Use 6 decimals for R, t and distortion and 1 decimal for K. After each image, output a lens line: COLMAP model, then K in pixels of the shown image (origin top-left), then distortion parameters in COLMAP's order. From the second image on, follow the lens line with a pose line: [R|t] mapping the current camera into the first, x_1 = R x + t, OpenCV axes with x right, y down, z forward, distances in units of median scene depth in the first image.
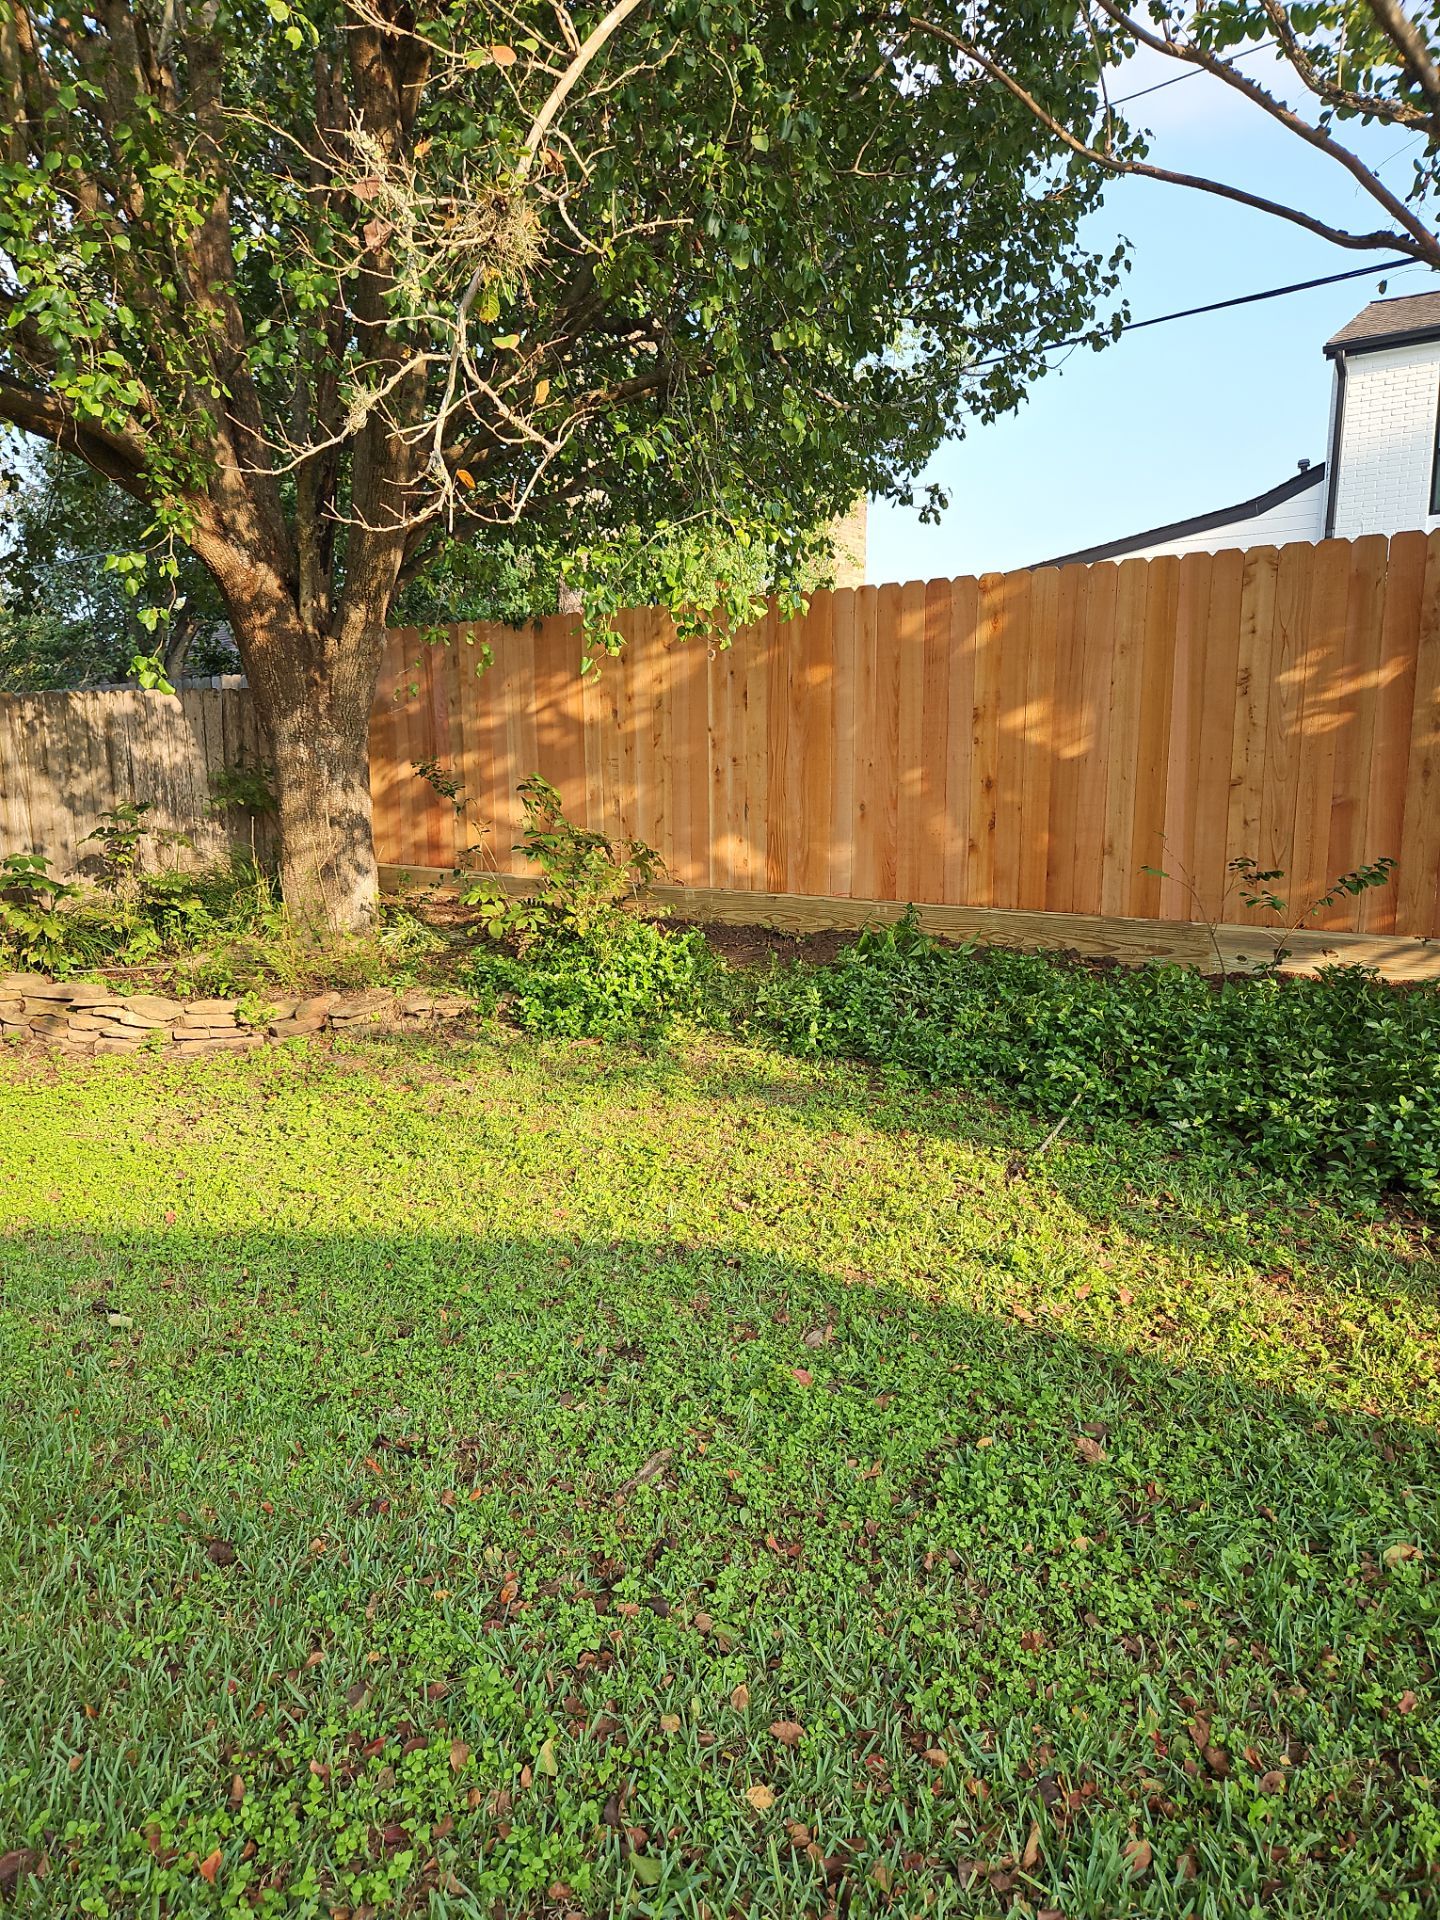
lens RADIAL K [[1257.7, 0, 702.1], [0, 1257.7, 954.8], [0, 0, 1]] dist [0.071061, -0.059235]
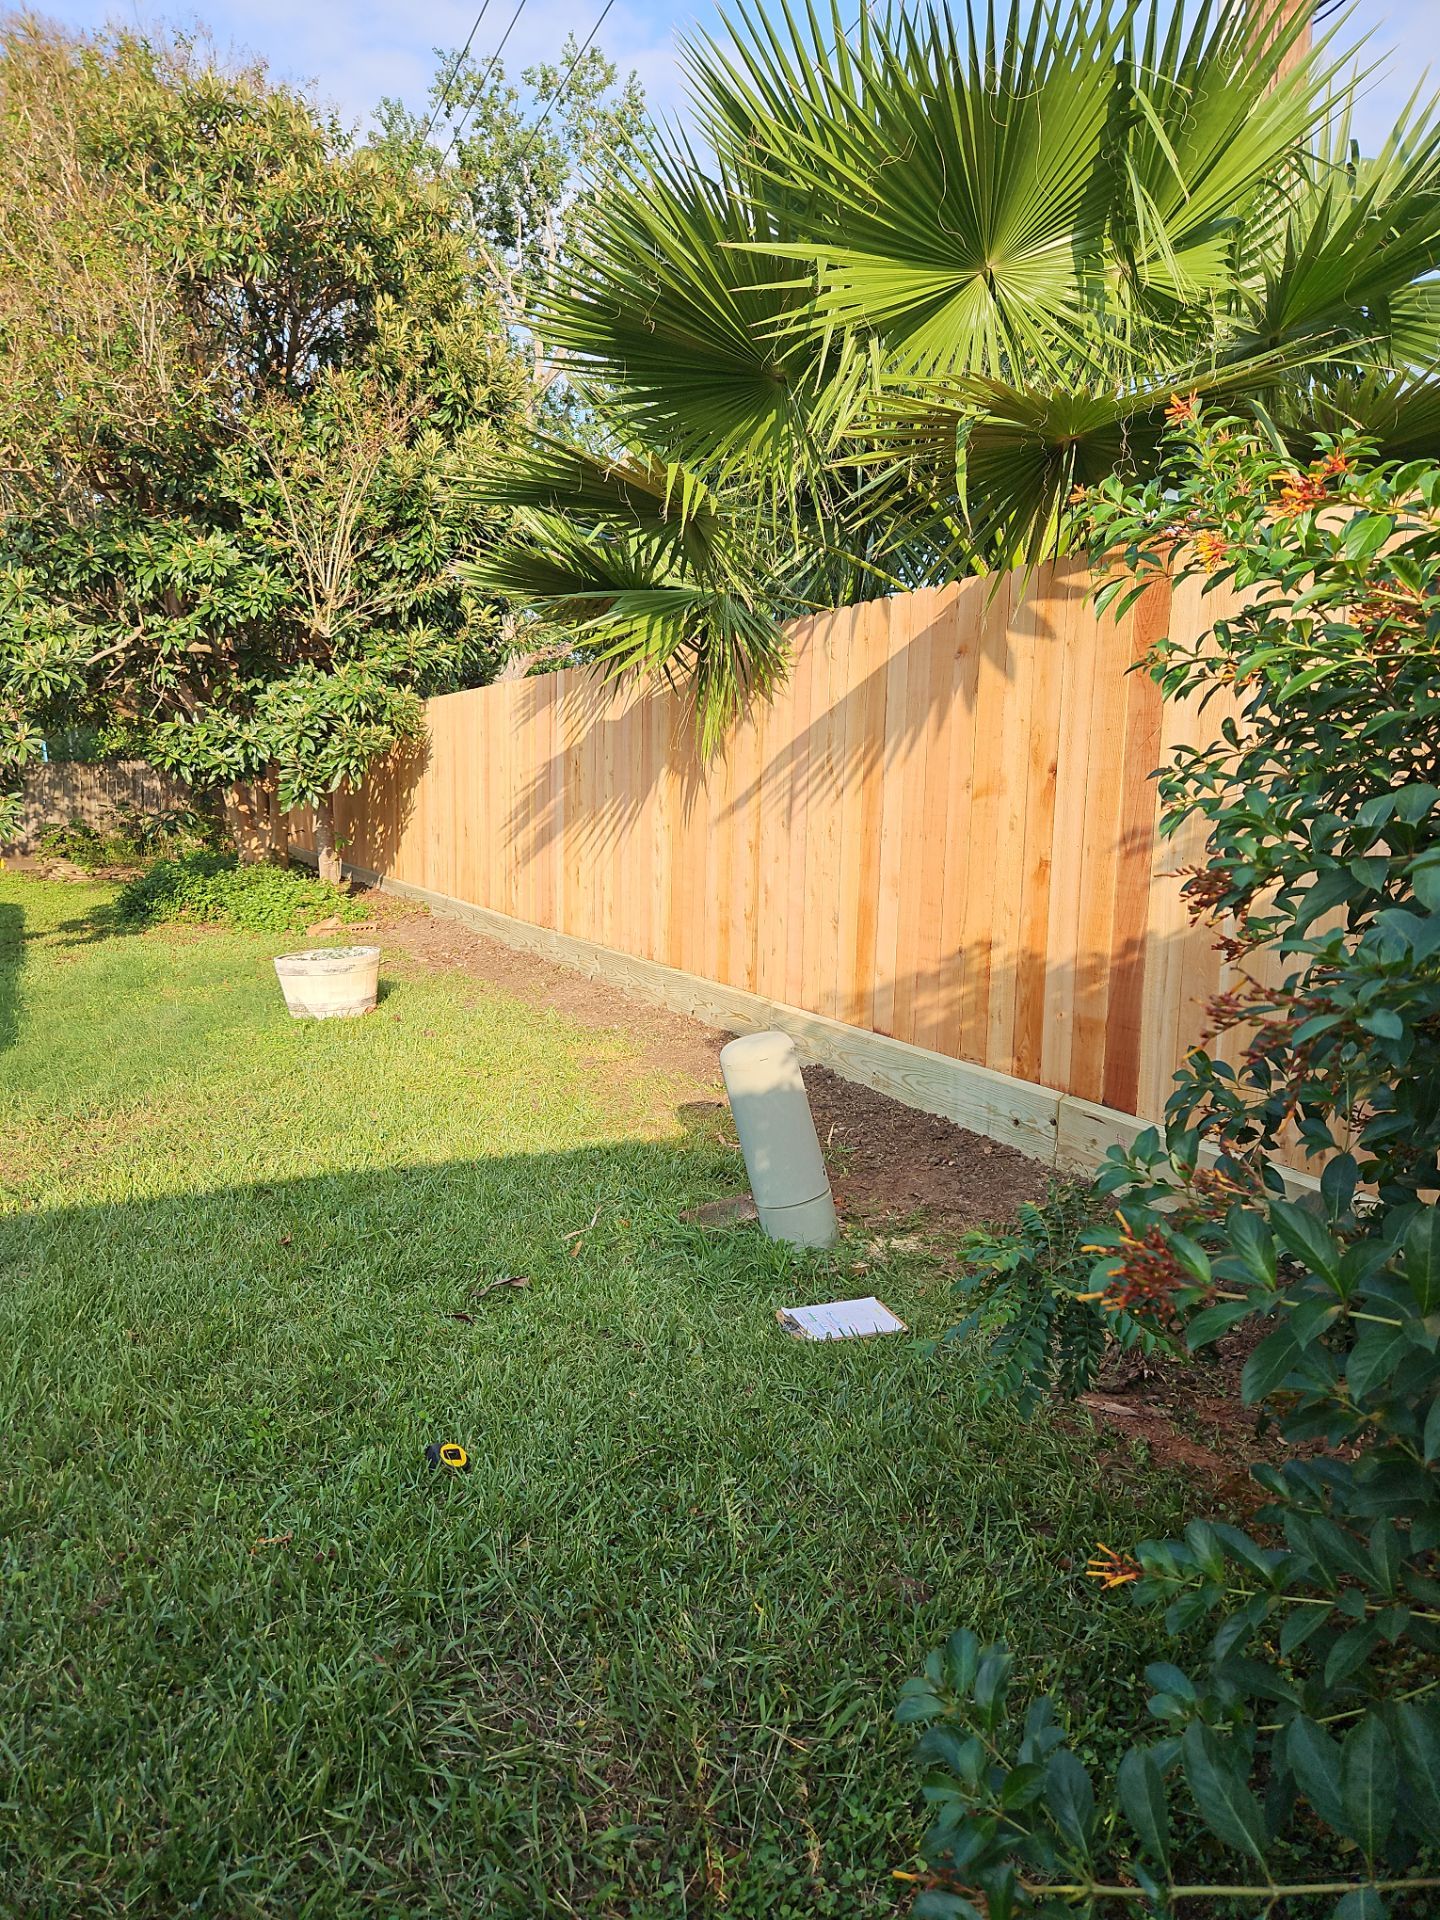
lens RADIAL K [[1257.7, 0, 718.6], [0, 1257.7, 959.3], [0, 0, 1]] dist [0.071061, -0.059235]
pose [[0.893224, 0.086567, -0.441200, 2.493787], [-0.101145, 0.994826, -0.009579, 0.142181], [0.438088, 0.053181, 0.897358, -1.109138]]
